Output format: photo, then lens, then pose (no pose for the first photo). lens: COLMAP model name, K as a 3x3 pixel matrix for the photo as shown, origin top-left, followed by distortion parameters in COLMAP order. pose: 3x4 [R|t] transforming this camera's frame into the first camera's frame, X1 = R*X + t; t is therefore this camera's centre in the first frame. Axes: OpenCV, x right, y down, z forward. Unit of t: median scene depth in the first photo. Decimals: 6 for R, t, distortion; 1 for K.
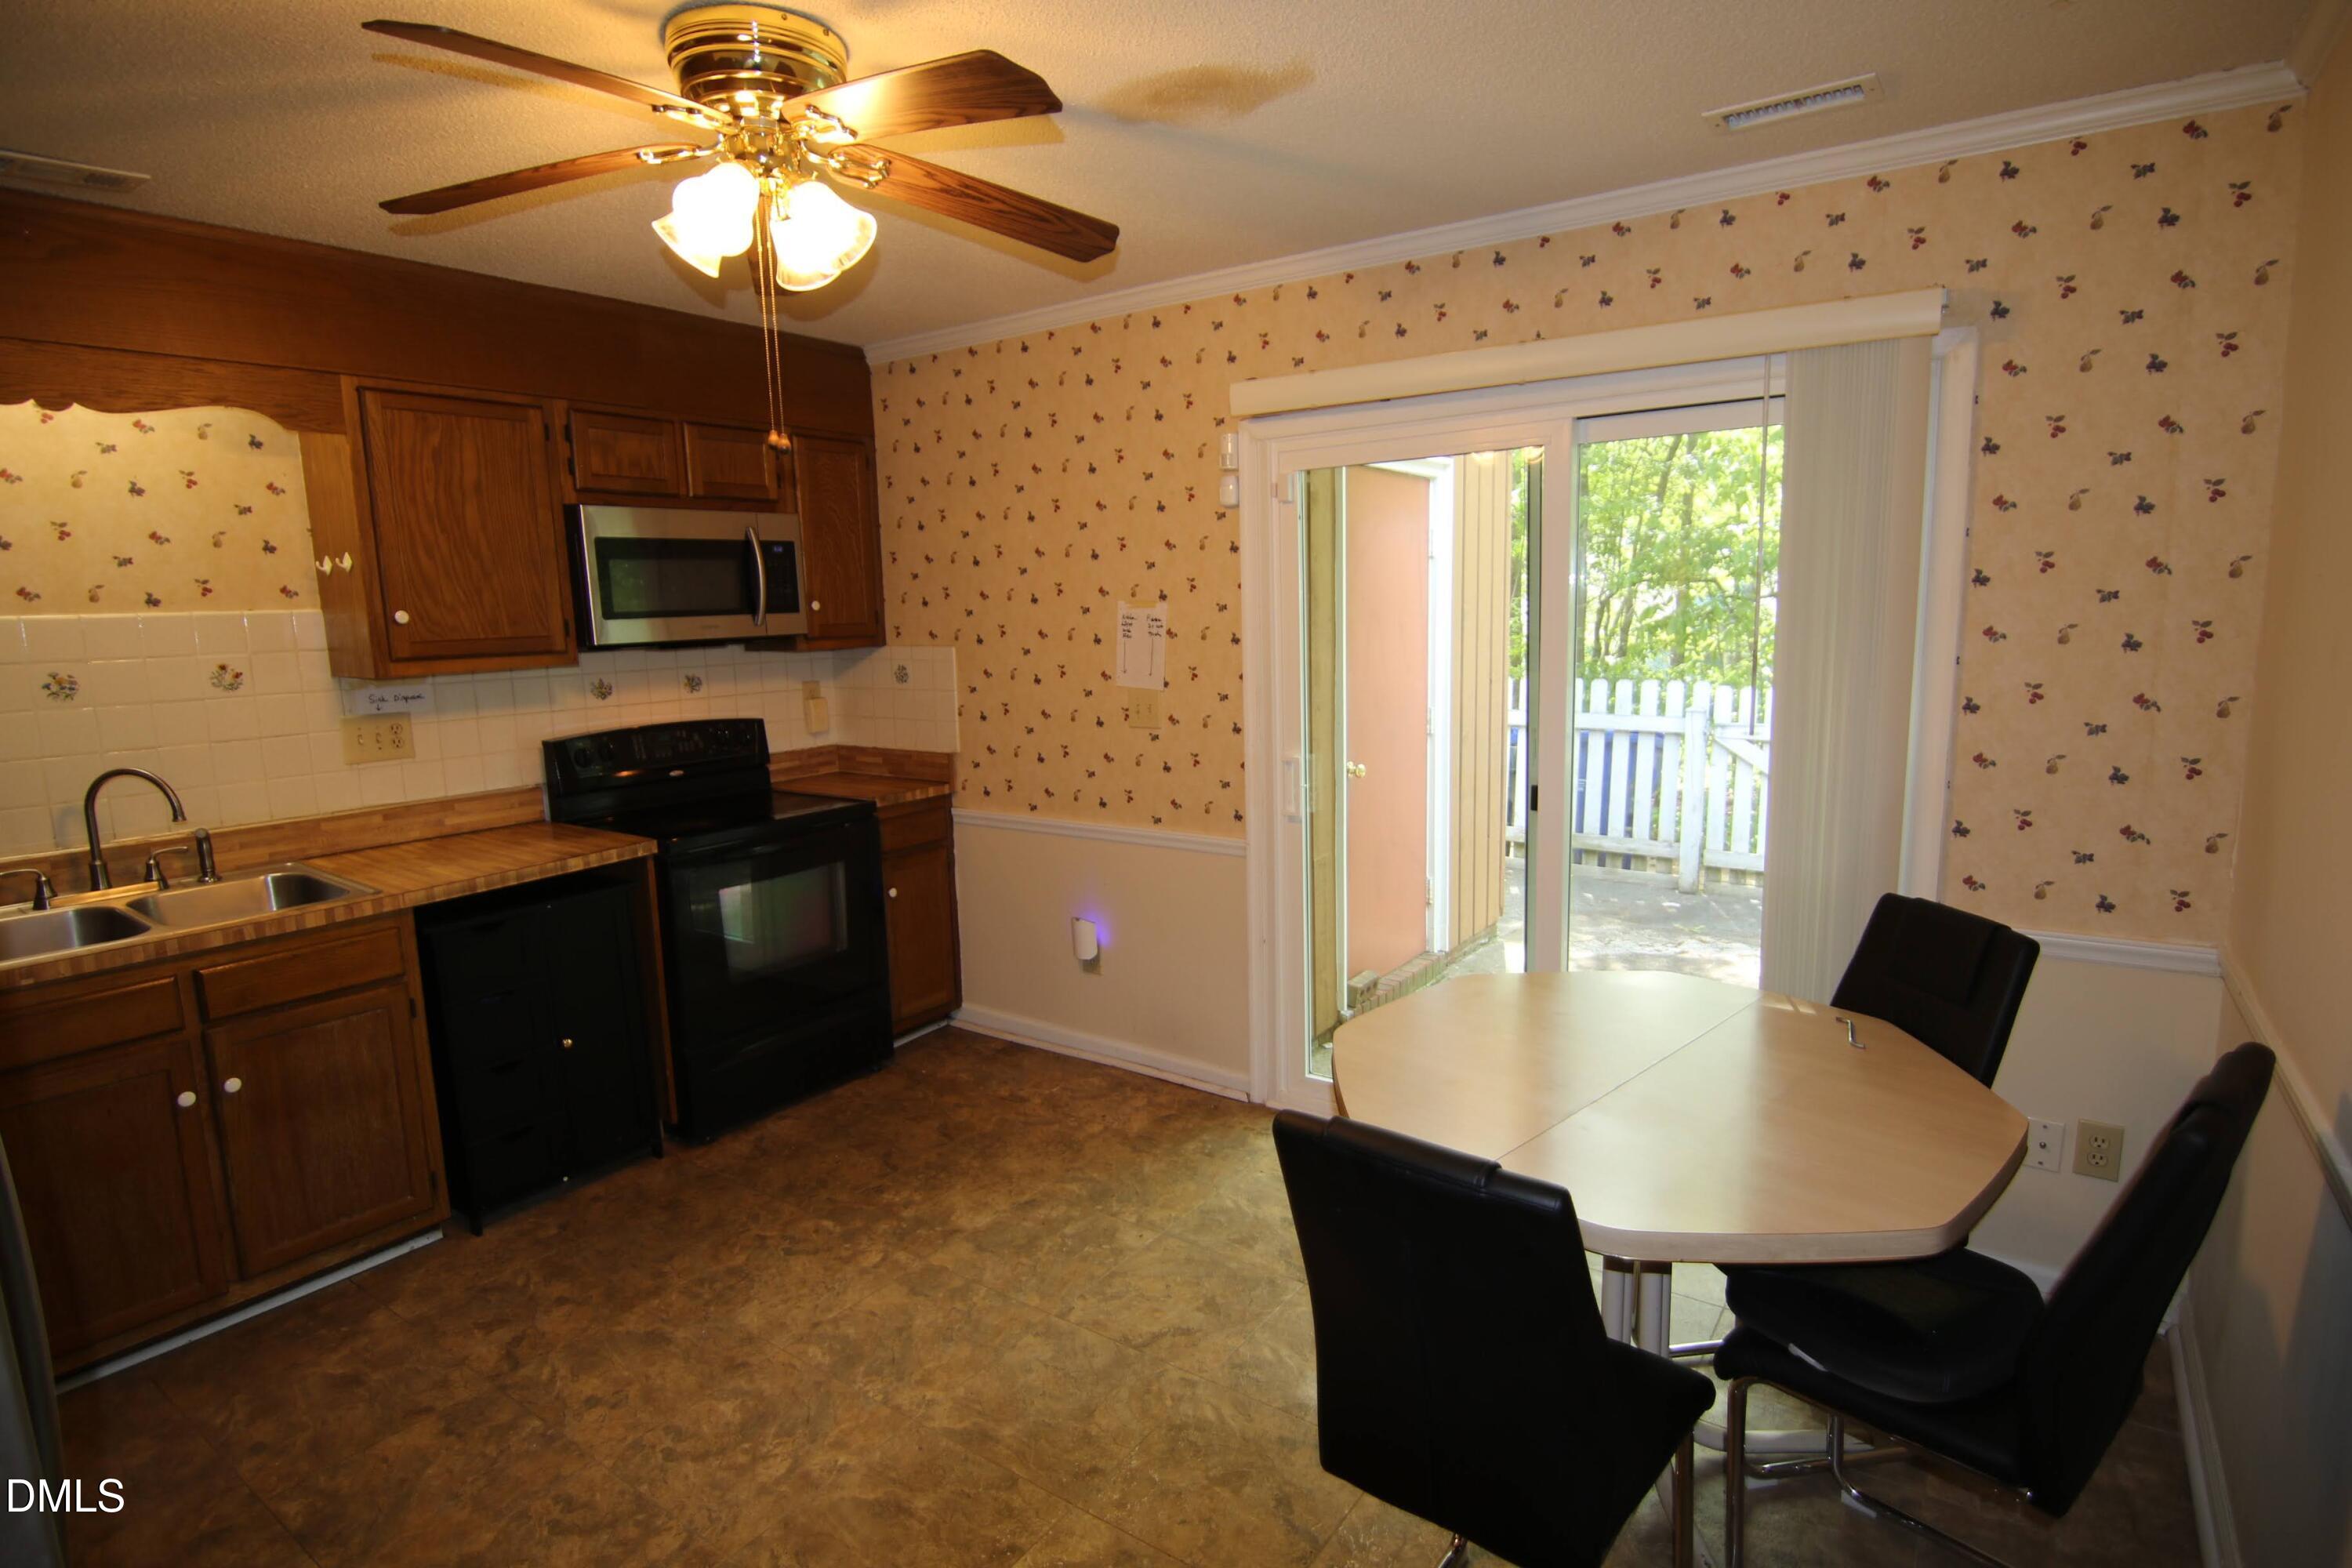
lens RADIAL K [[1188.6, 0, 1182.8], [0, 1188.6, 786.0], [0, 0, 1]] dist [-0.023057, -0.000475]
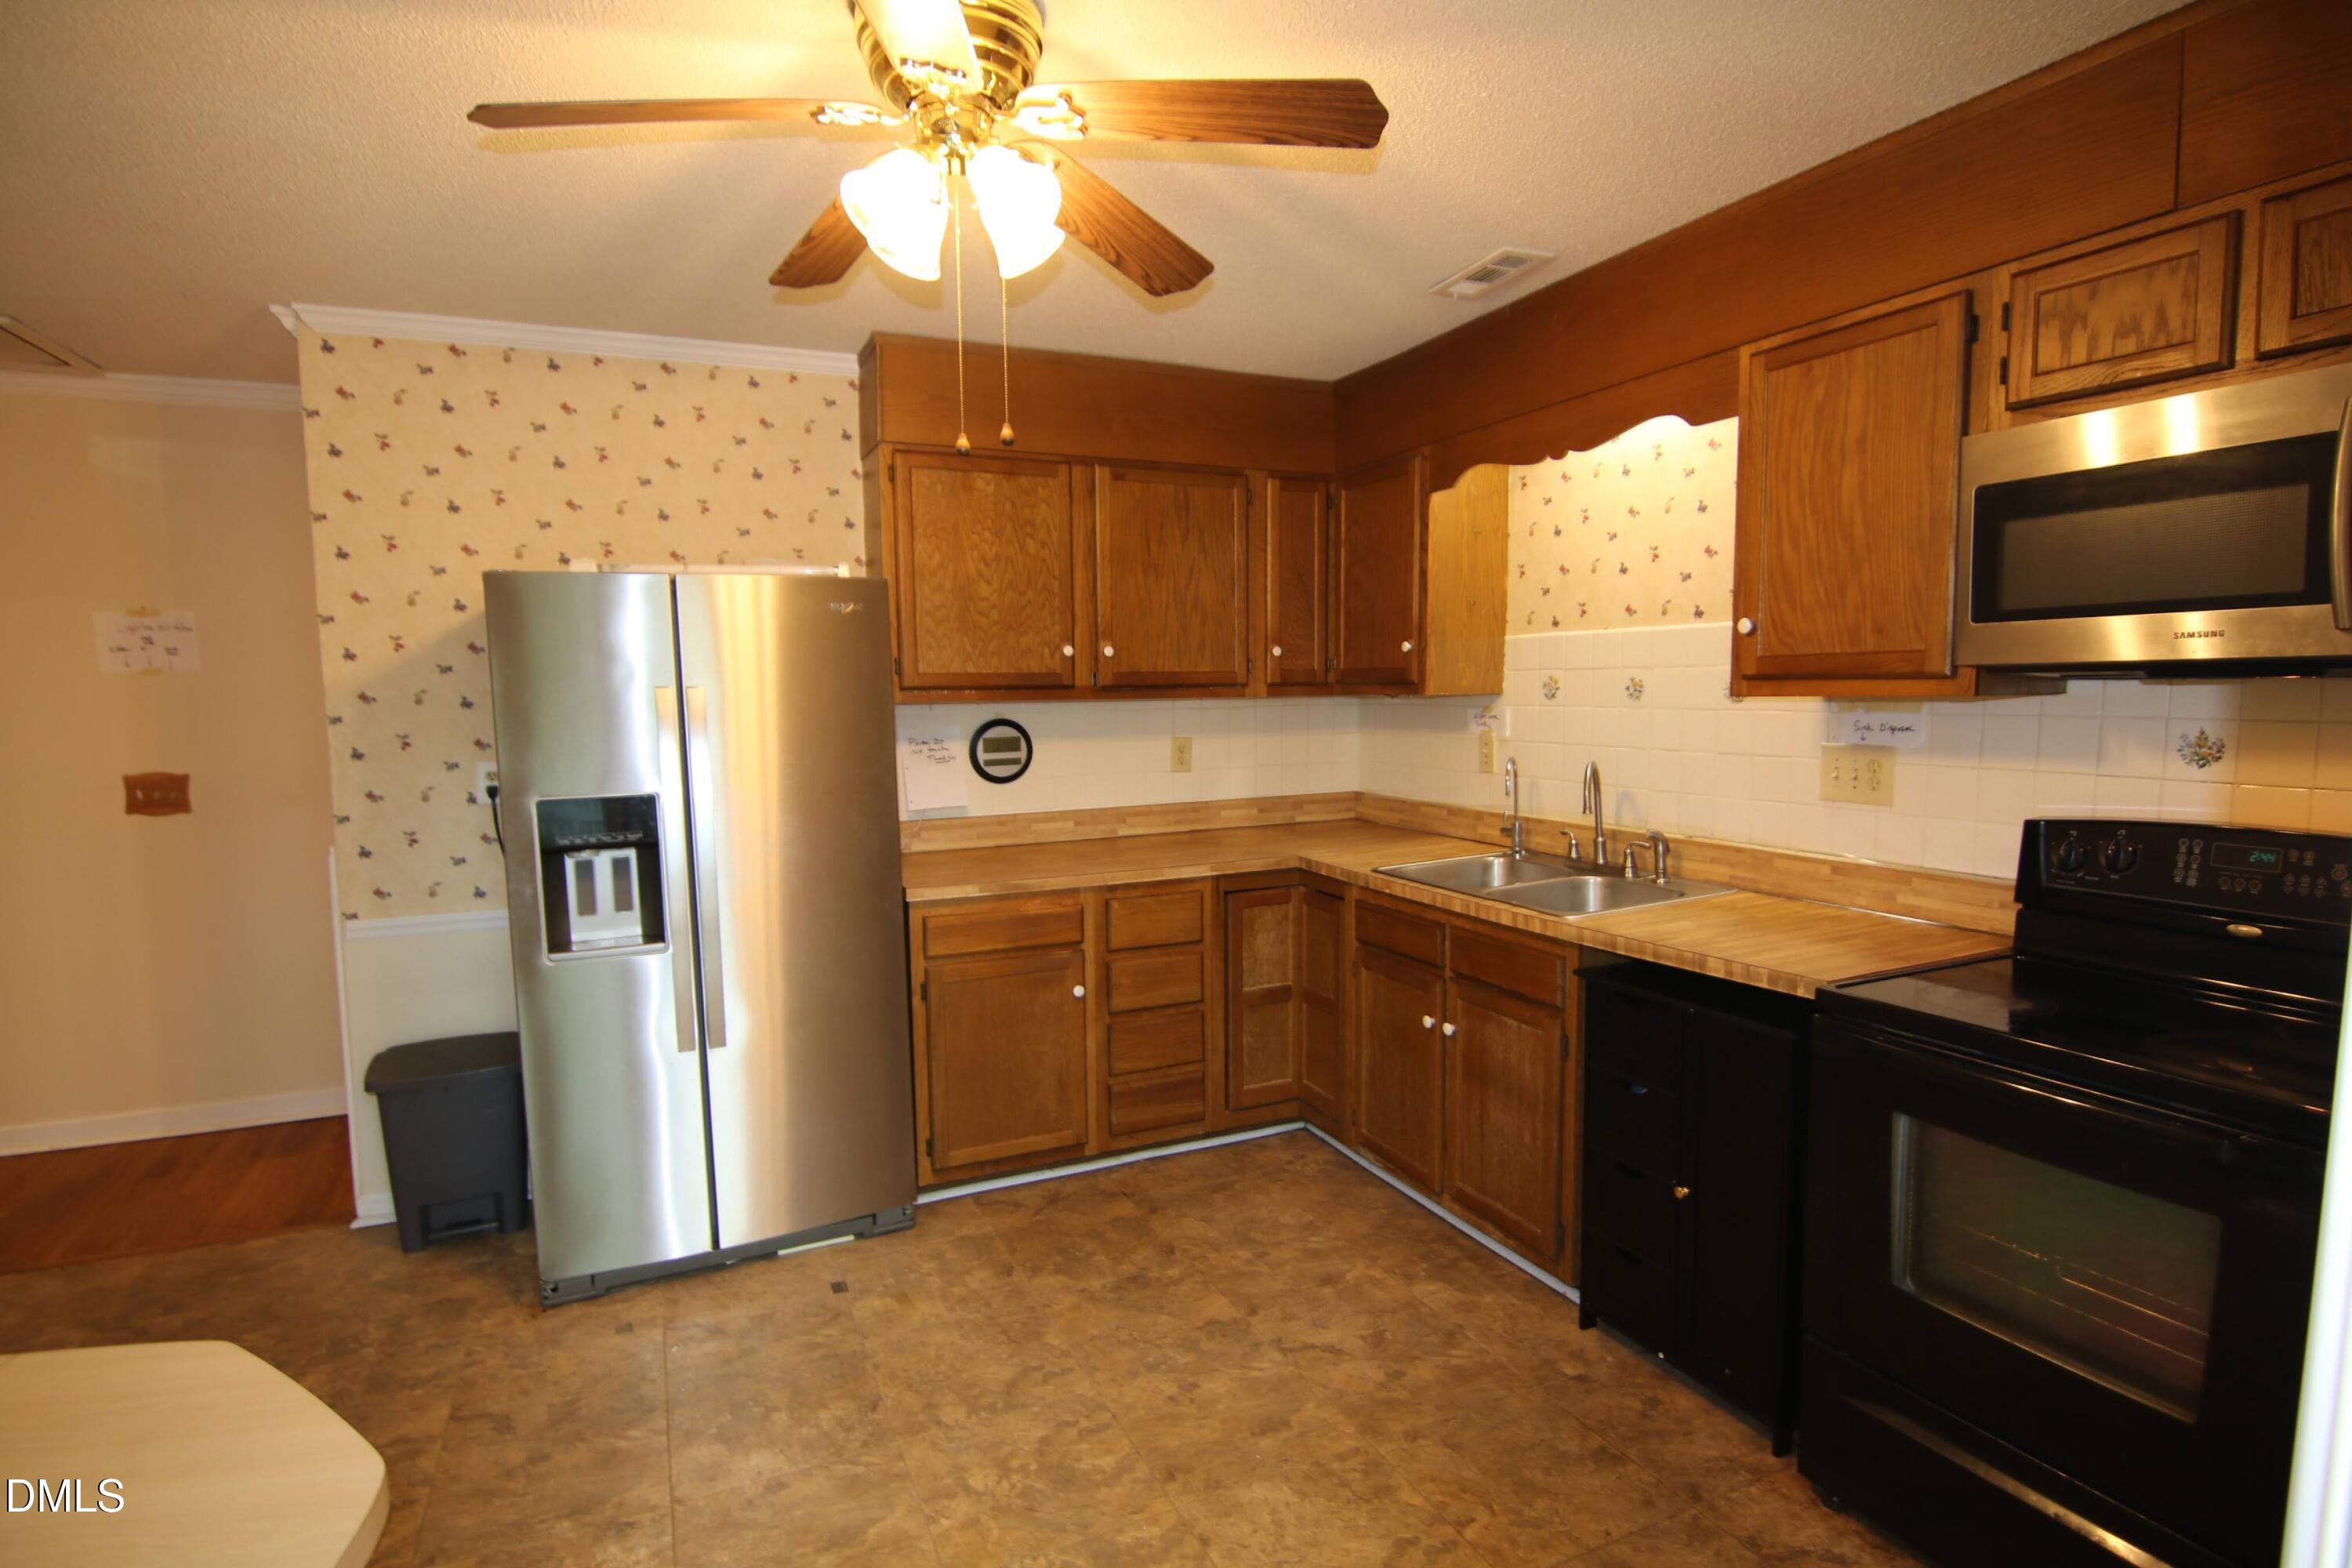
lens RADIAL K [[1167.7, 0, 1185.9], [0, 1167.7, 798.8], [0, 0, 1]] dist [-0.026100, -0.000937]
pose [[-0.491012, 0.116584, -0.863316, 0.305177], [-0.107539, 0.975313, 0.192871, -0.170751], [0.864490, 0.187542, -0.466353, 1.298281]]
